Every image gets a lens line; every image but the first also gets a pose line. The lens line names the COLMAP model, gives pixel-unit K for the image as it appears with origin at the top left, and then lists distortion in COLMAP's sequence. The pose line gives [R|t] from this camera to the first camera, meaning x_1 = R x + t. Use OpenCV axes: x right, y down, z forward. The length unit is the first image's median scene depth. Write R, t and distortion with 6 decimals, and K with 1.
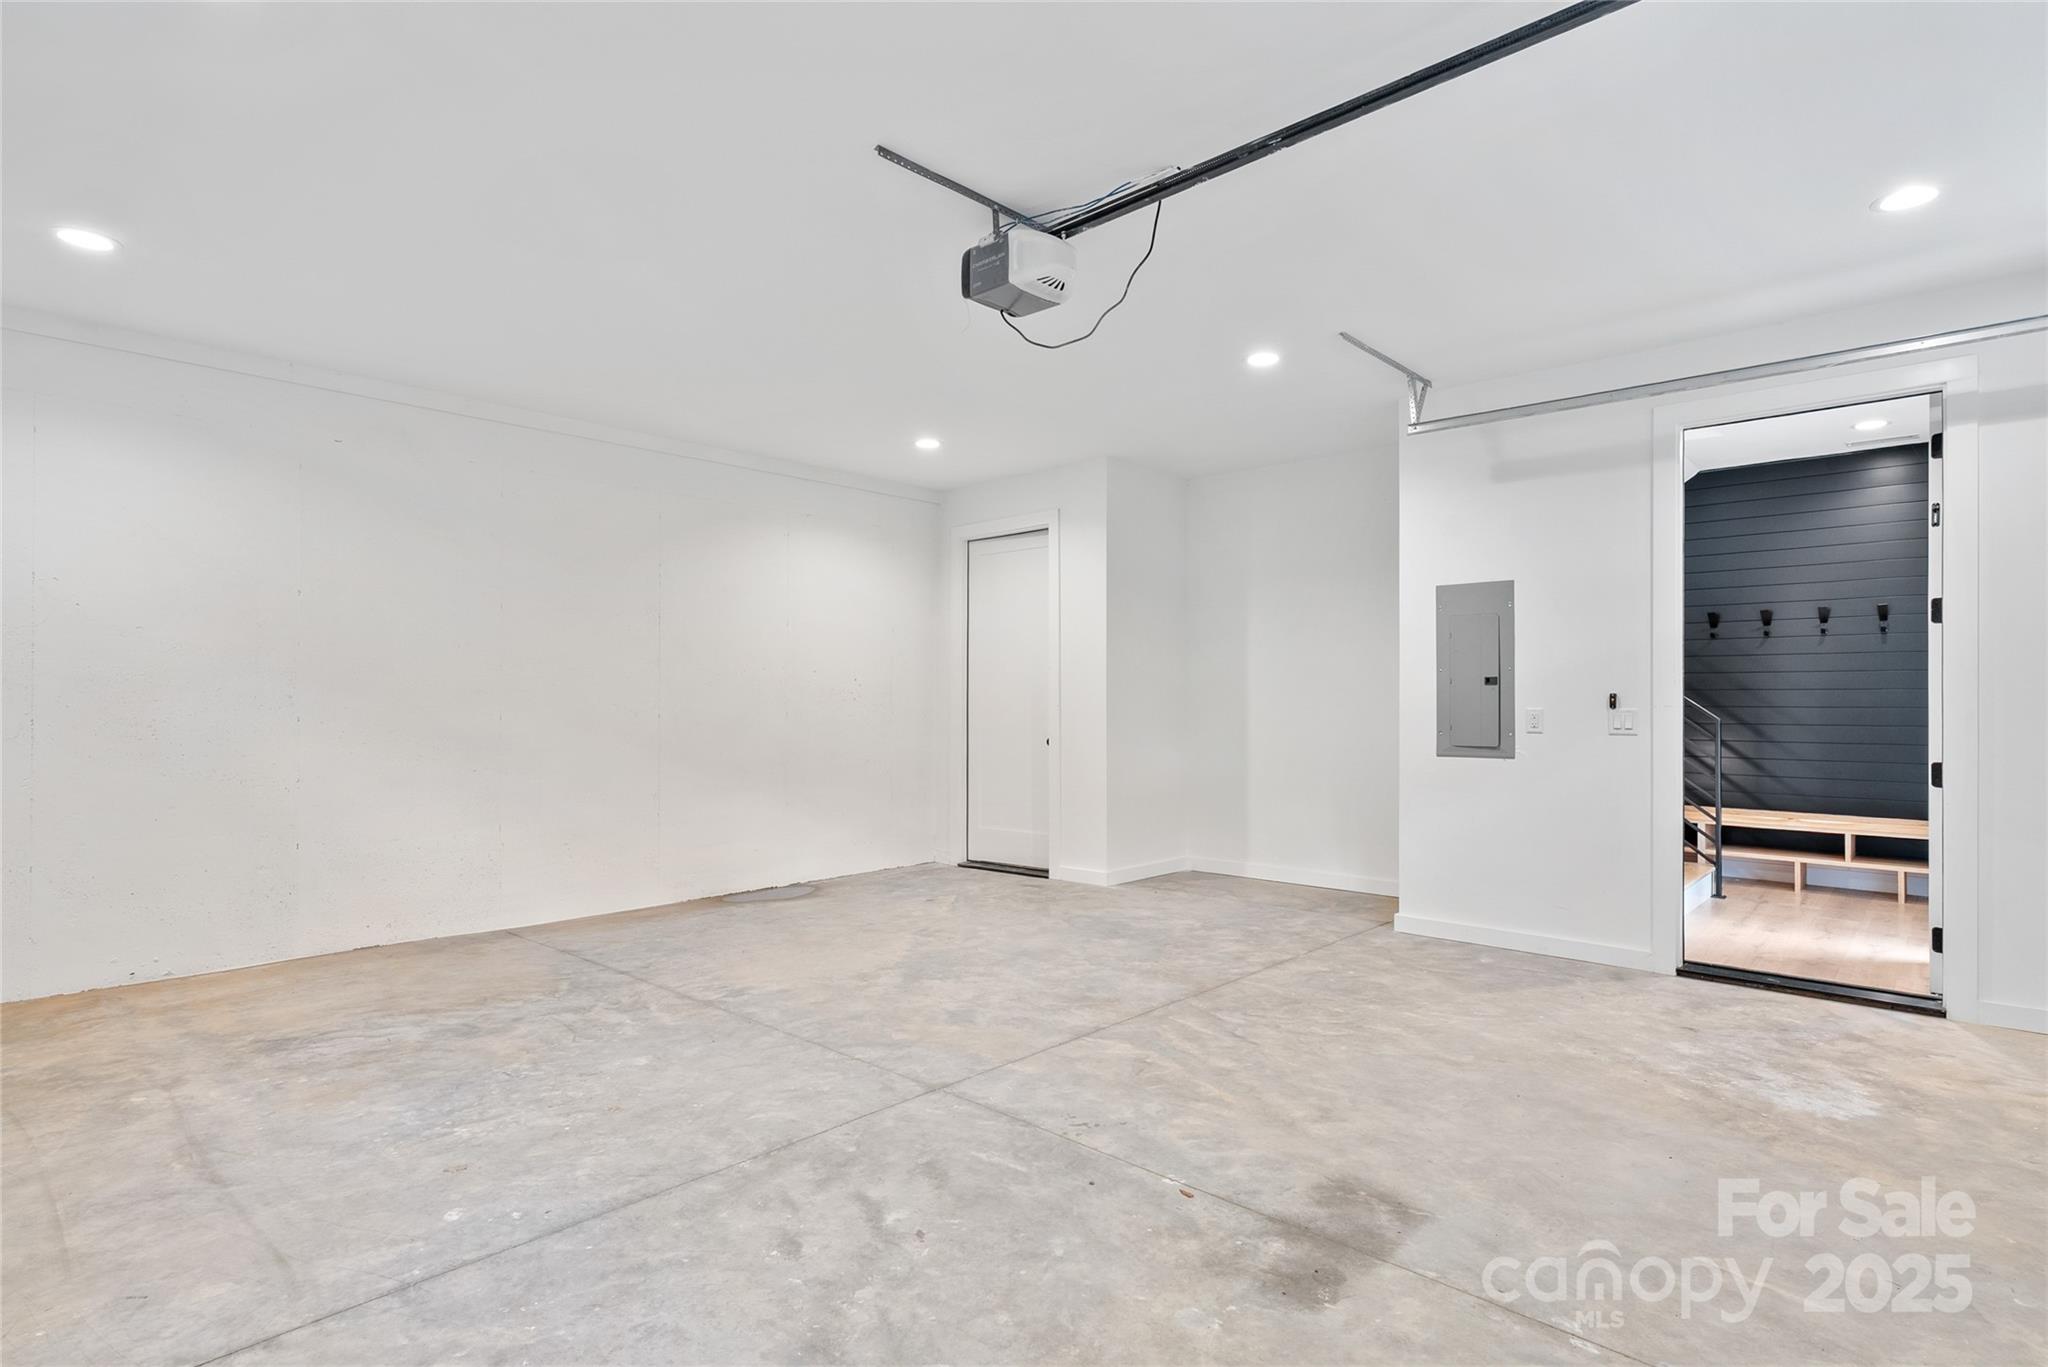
lens RADIAL K [[1021.9, 0, 1027.9], [0, 1021.9, 688.6], [0, 0, 1]] dist [-0.000573, -0.001243]
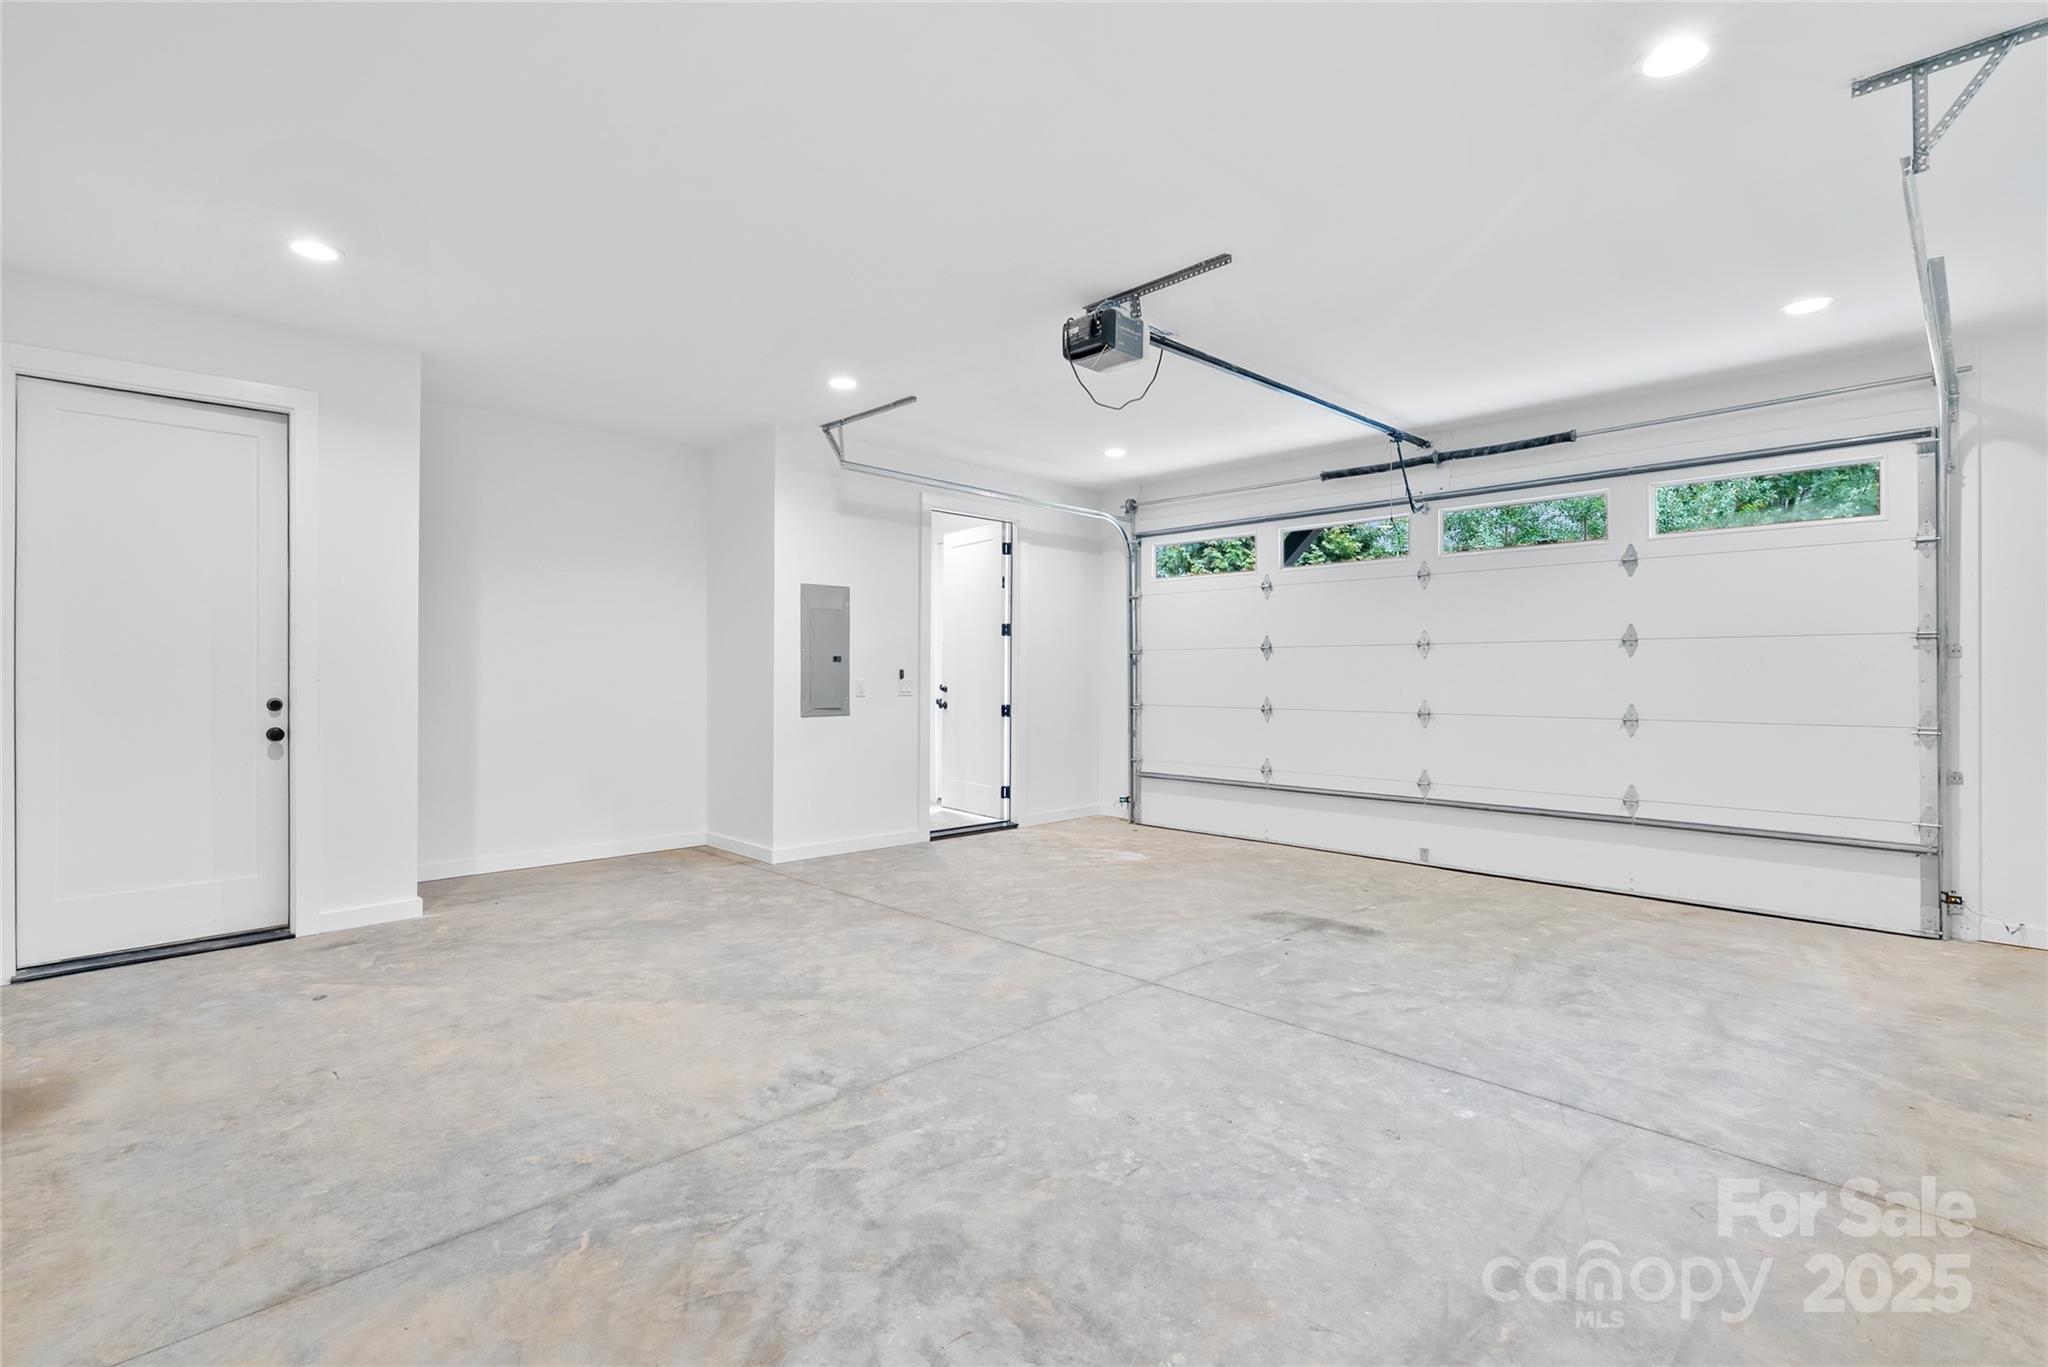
lens RADIAL K [[938.7, 0, 1027.0], [0, 938.7, 677.5], [0, 0, 1]] dist [-0.007392, 0.001960]
pose [[0.067231, -0.004381, 0.997728, -1.077161], [-0.015249, 0.999869, 0.005418, 0.008544], [-0.997621, -0.015579, 0.067155, 0.927627]]
